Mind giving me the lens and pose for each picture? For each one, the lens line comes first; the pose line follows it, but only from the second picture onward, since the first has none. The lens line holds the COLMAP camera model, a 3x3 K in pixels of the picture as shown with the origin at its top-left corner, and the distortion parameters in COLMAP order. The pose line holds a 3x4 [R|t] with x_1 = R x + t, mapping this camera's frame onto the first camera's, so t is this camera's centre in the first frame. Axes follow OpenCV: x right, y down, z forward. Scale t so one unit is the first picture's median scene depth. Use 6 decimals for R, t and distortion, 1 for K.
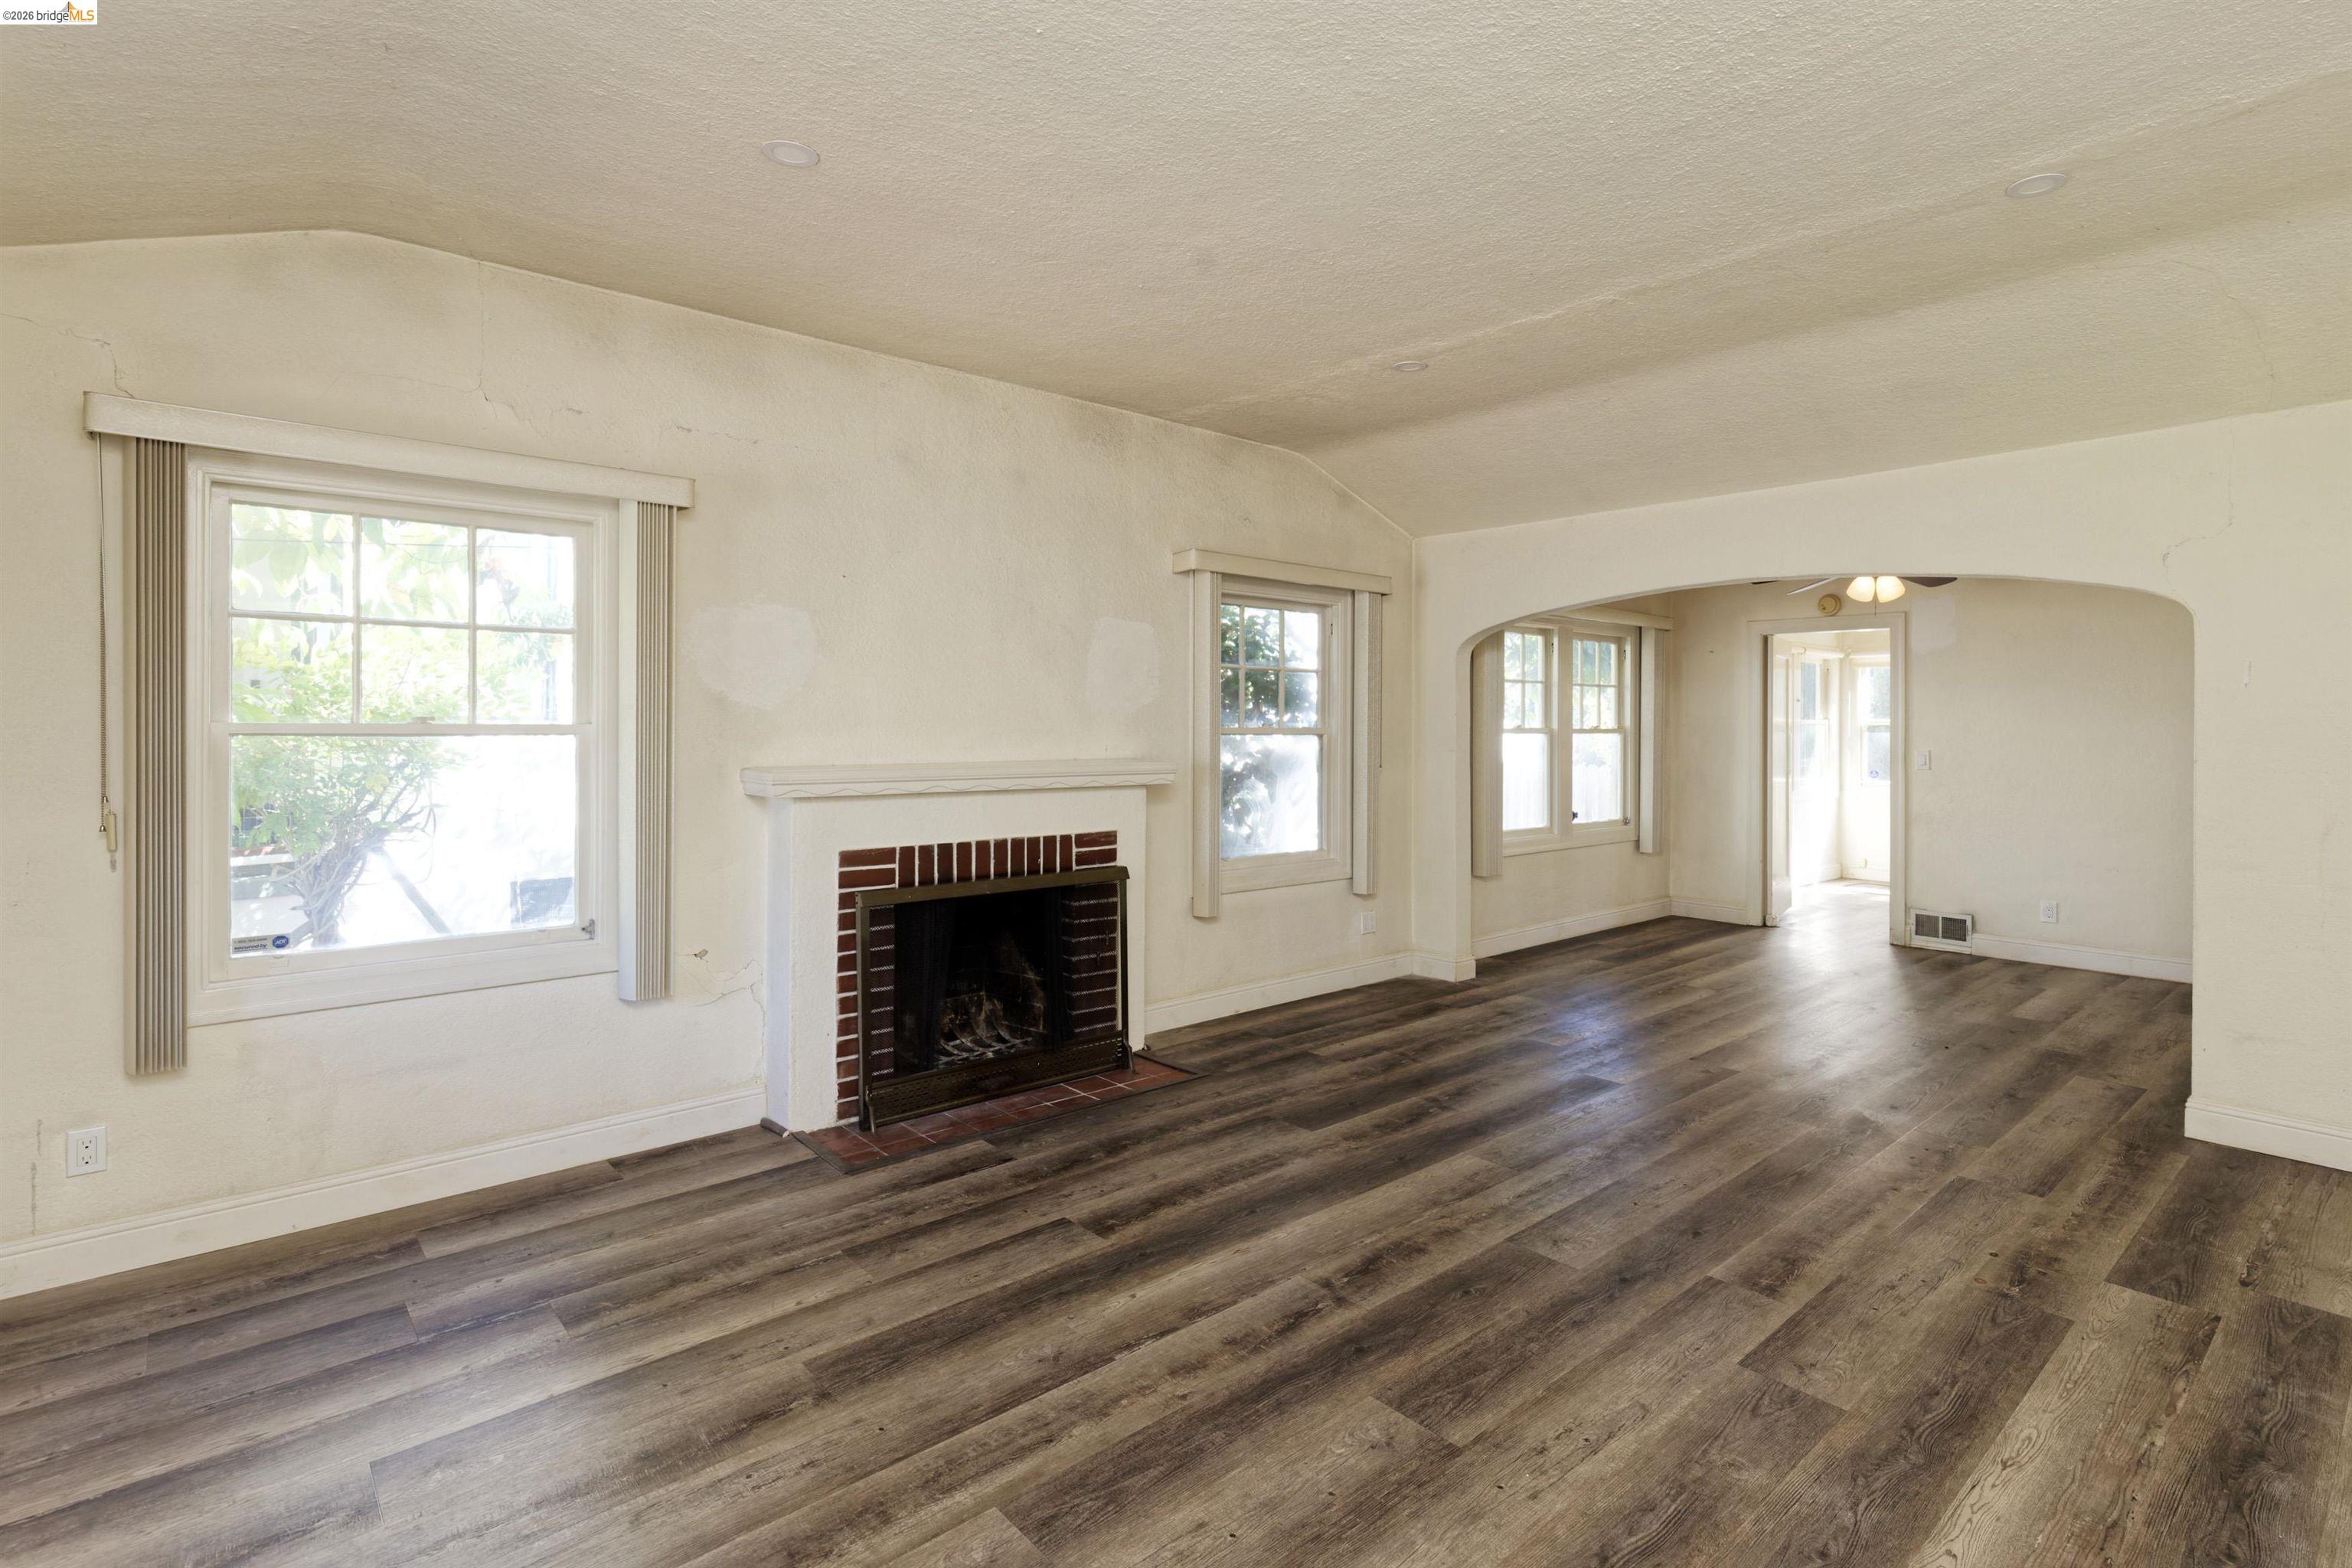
lens RADIAL K [[1105.6, 0, 1189.8], [0, 1105.6, 720.7], [0, 0, 1]] dist [-0.000154, 0.000050]
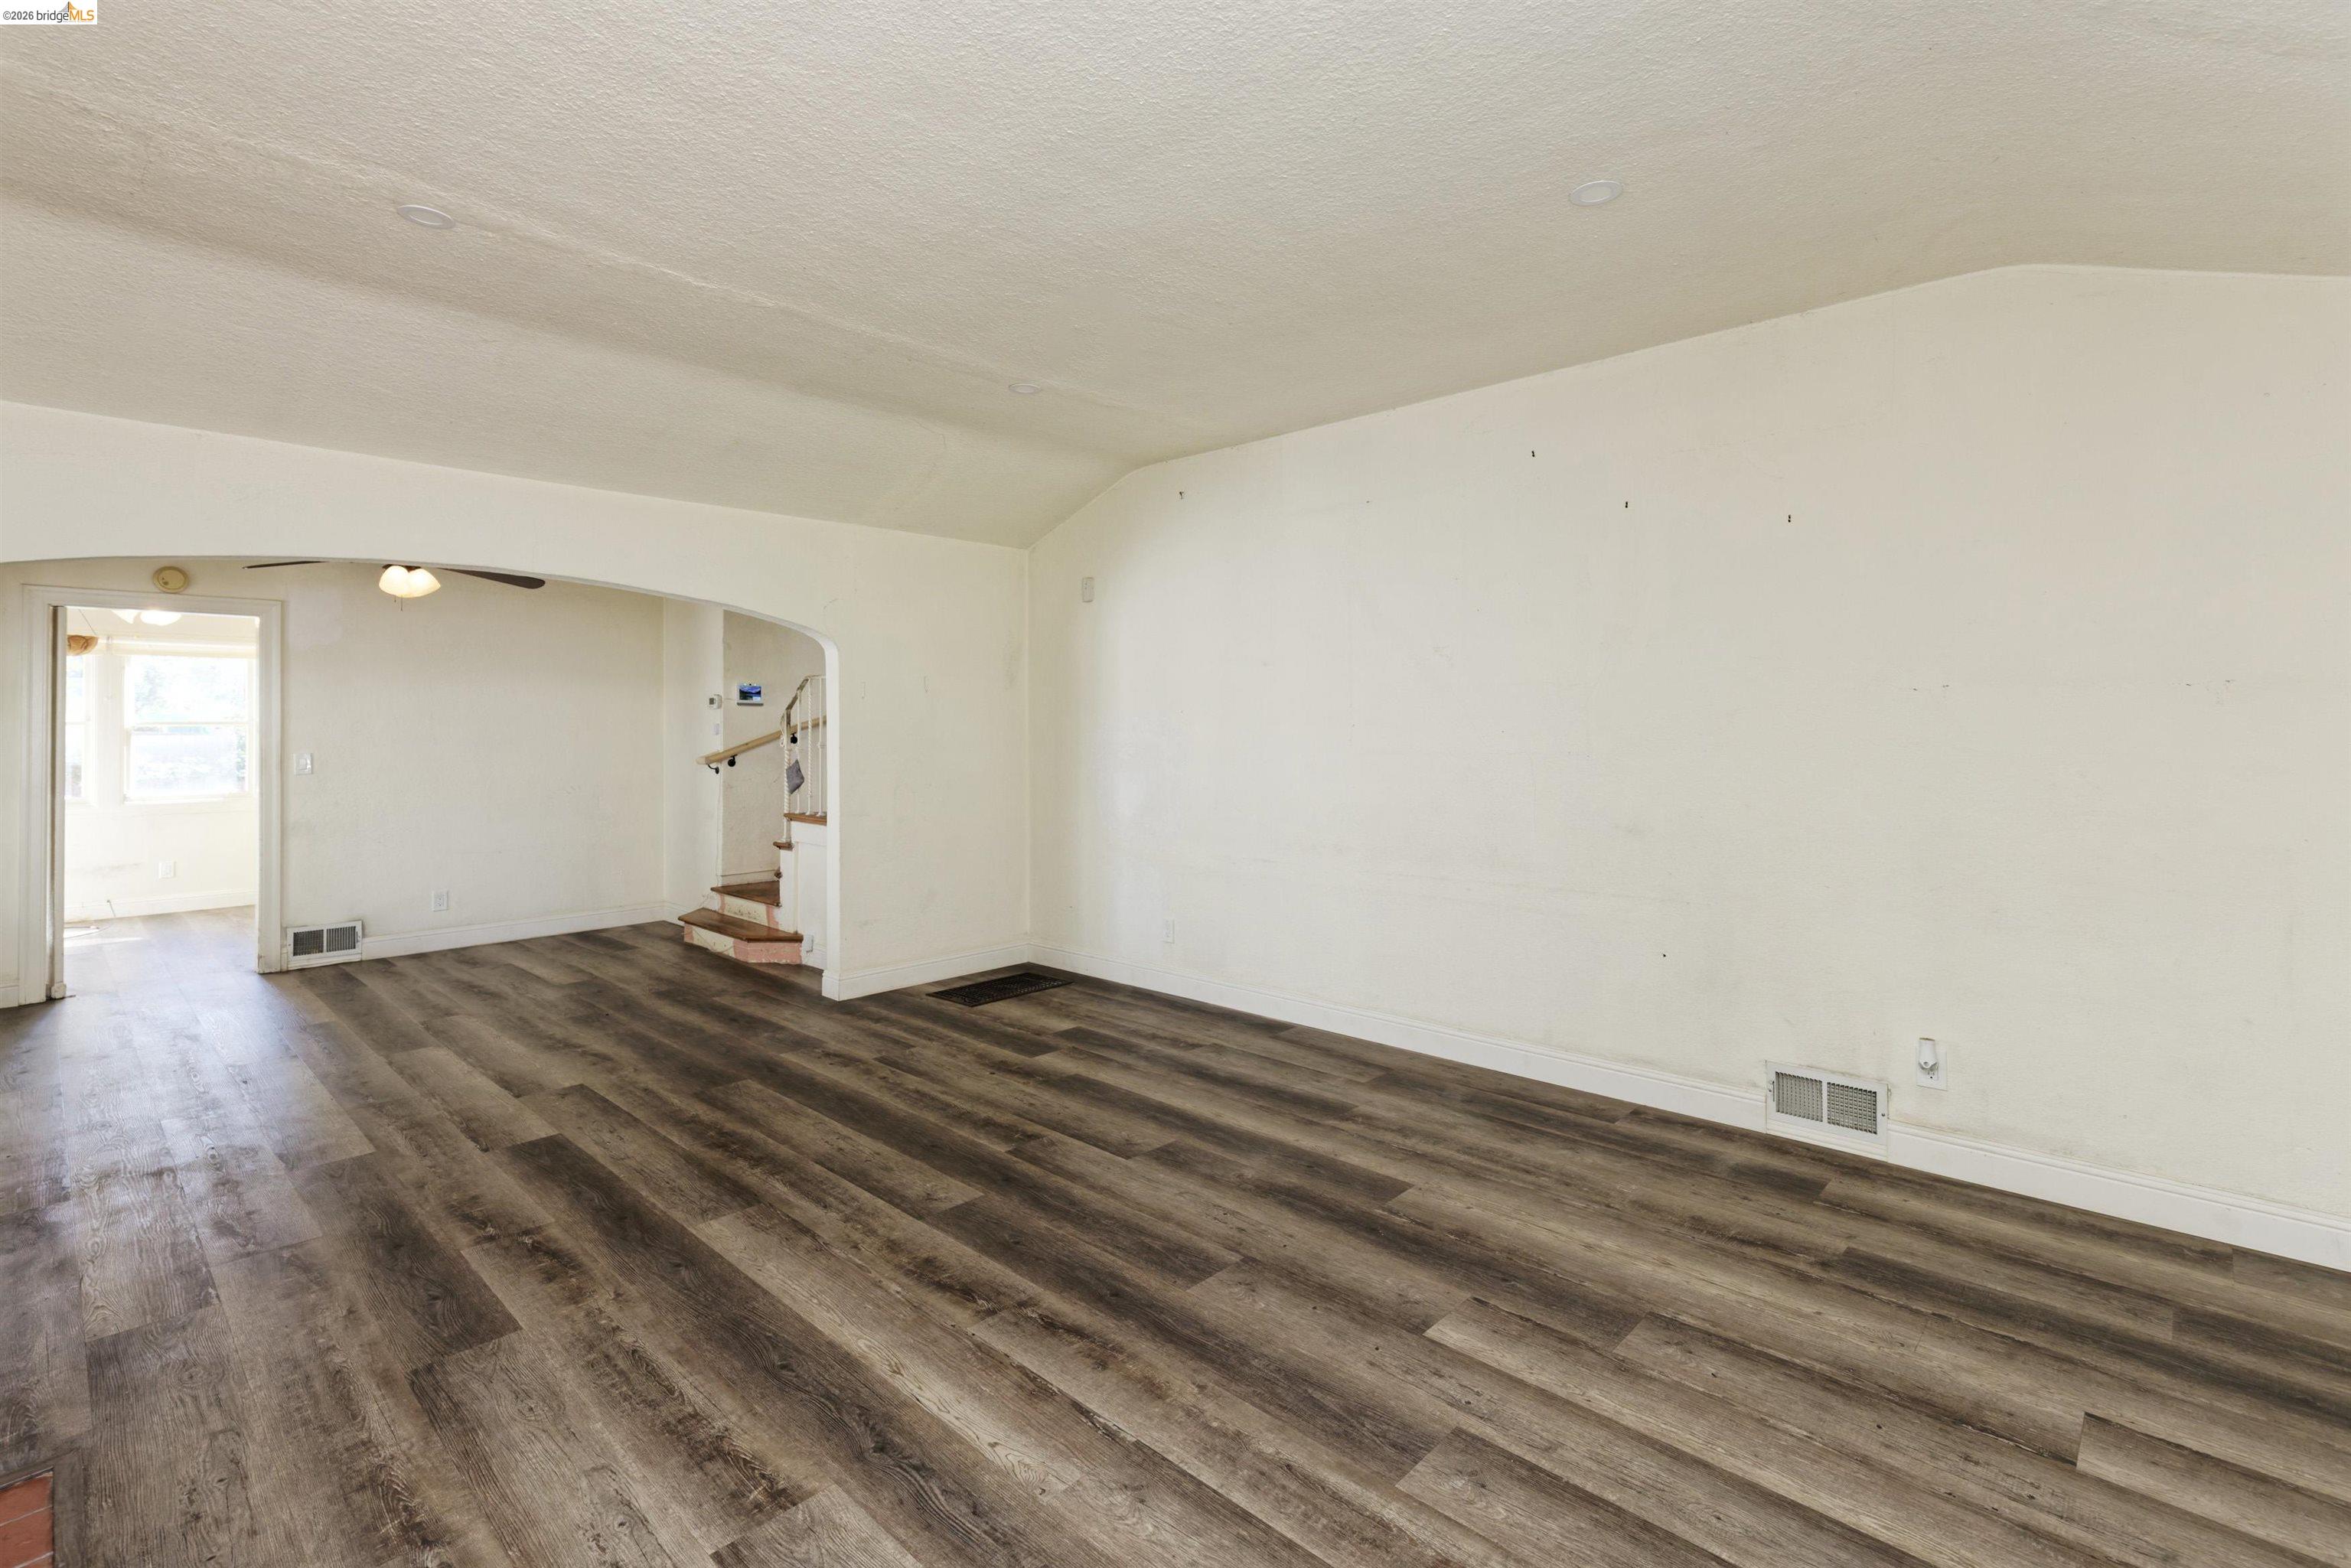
lens RADIAL K [[1105.1, 0, 1189.3], [0, 1105.1, 720.7], [0, 0, 1]] dist [-0.000154, 0.000050]
pose [[-0.094003, -0.003655, 0.995565, -0.774420], [0.002801, 0.999988, 0.003936, -0.004256], [-0.995568, 0.003159, -0.093991, 0.842873]]
